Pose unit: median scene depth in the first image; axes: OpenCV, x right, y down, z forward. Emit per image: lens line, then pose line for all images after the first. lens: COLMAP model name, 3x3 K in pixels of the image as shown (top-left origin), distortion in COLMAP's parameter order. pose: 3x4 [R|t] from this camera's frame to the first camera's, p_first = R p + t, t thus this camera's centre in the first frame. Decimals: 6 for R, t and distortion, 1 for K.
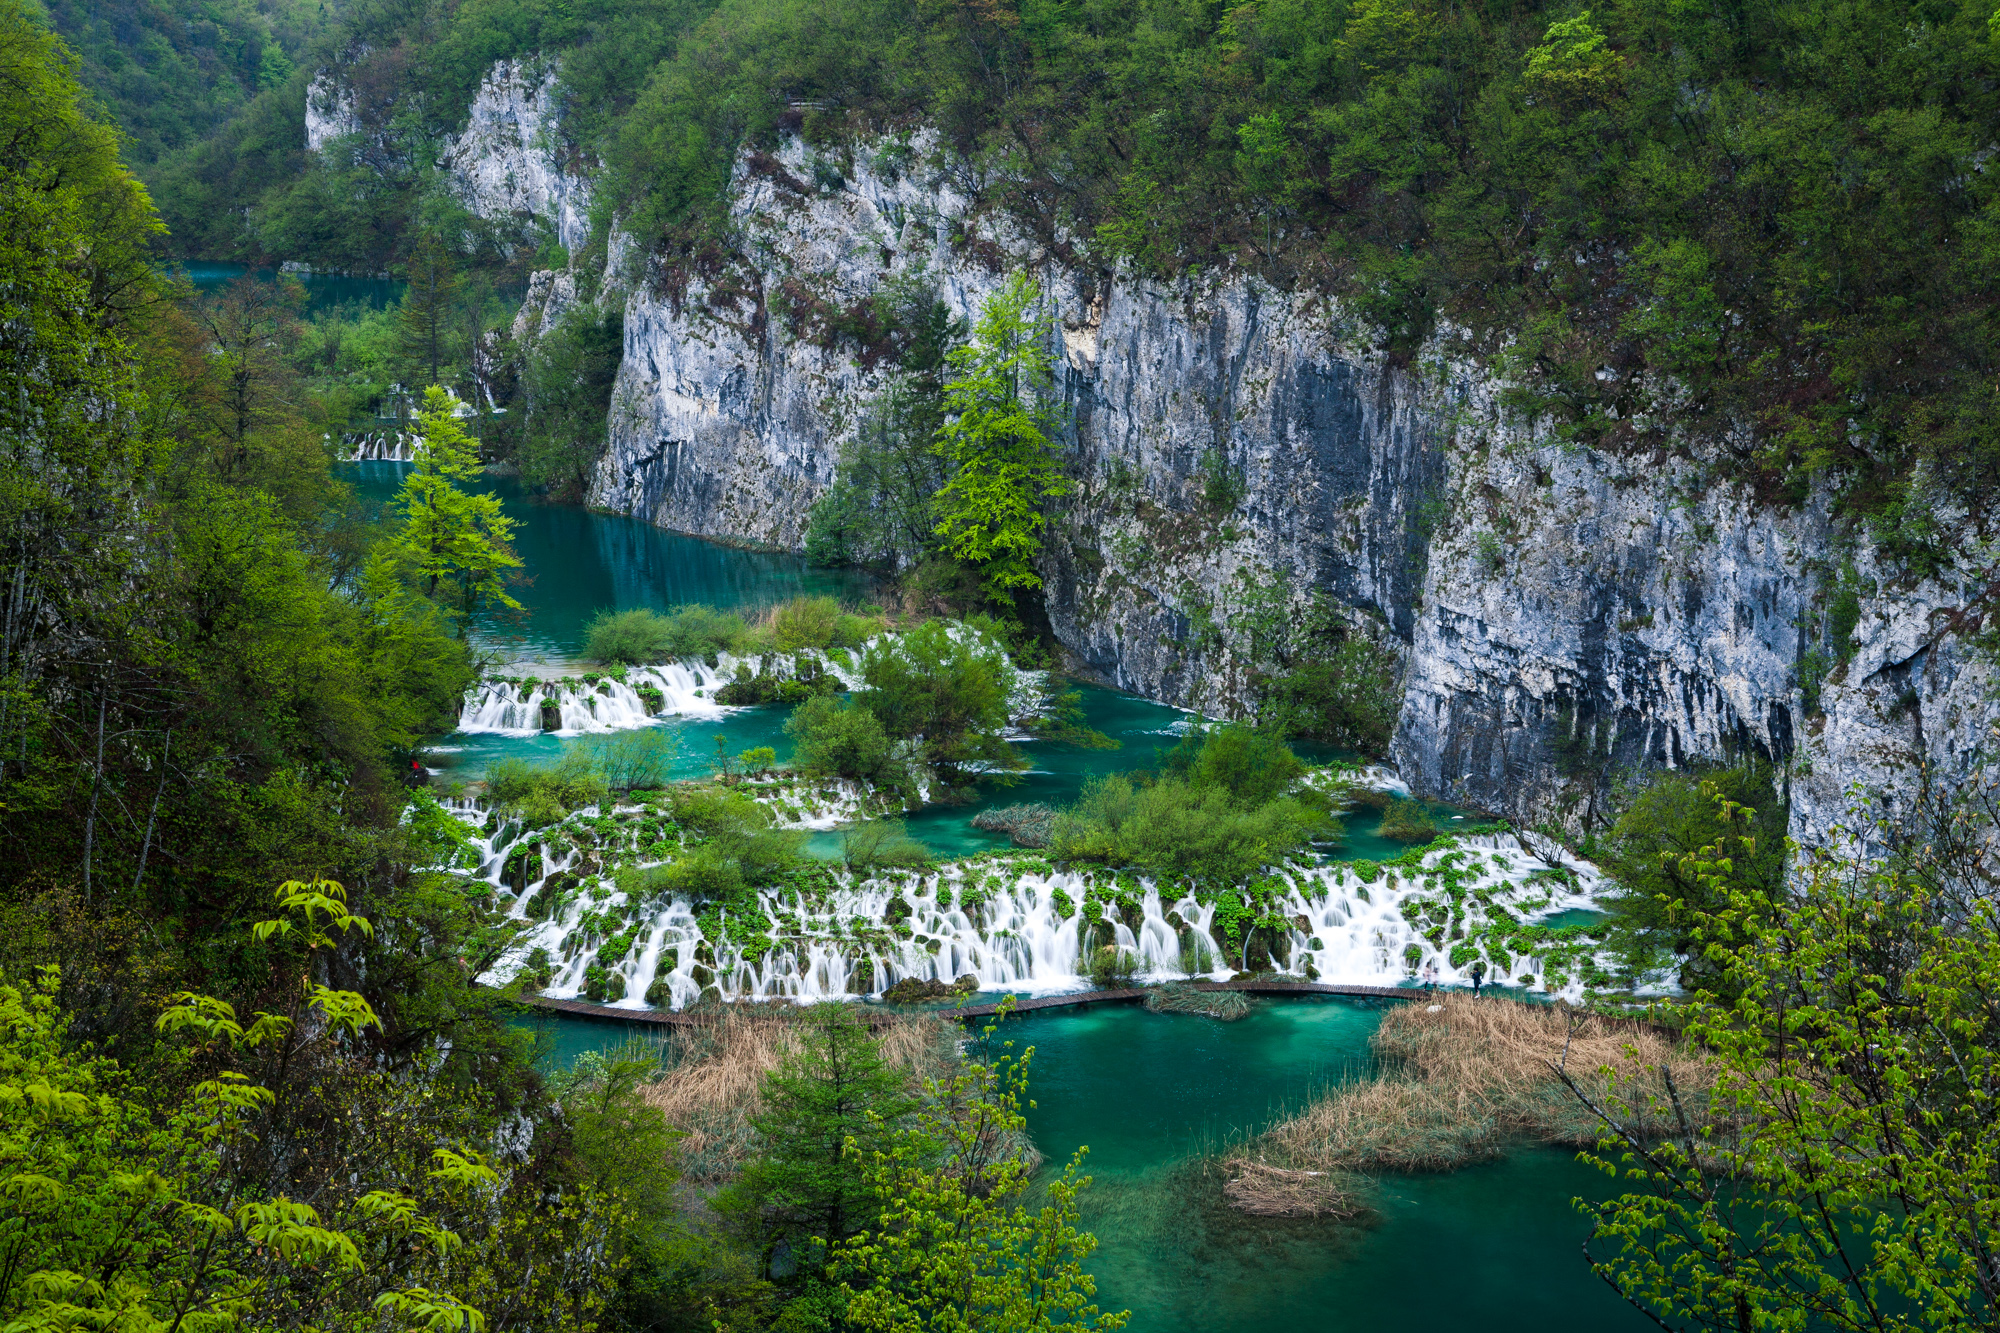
lens RADIAL K [[3336.0, 0, 1000.0], [0, 3336.0, 666.5], [0, 0, 1]] dist [0.064104, 0.166200]
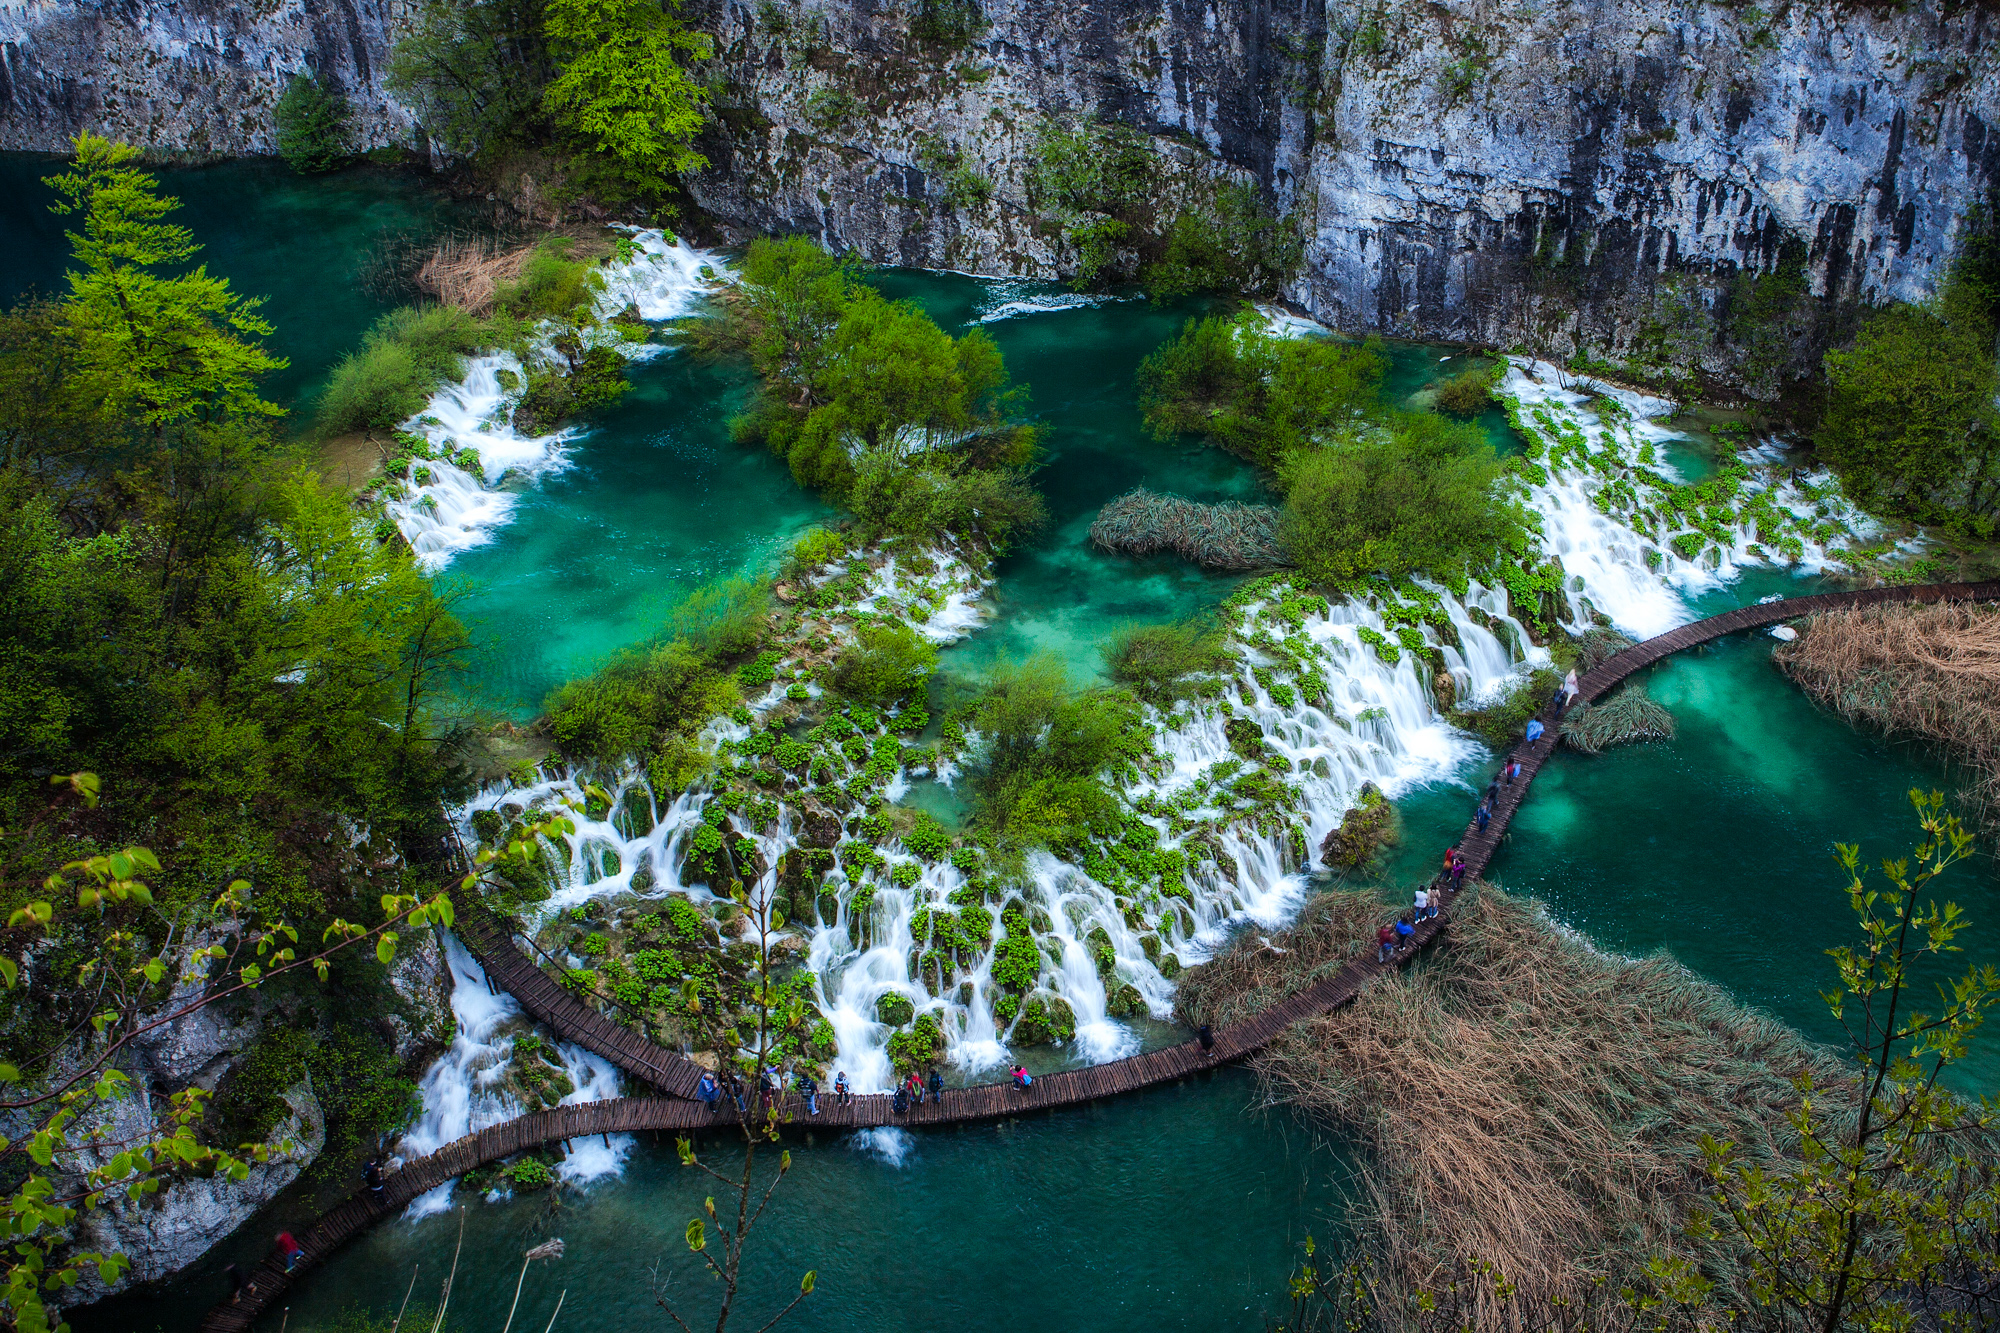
lens RADIAL K [[1798.2, 0, 1007.0], [0, 1798.2, 589.9], [0, 0, 1]] dist [-0.109009, 0.066585]
pose [[0.763816, -0.365555, 0.531935, -0.264079], [0.139499, 0.898171, 0.416929, -0.129998], [-0.630179, -0.244253, 0.737032, 0.684733]]
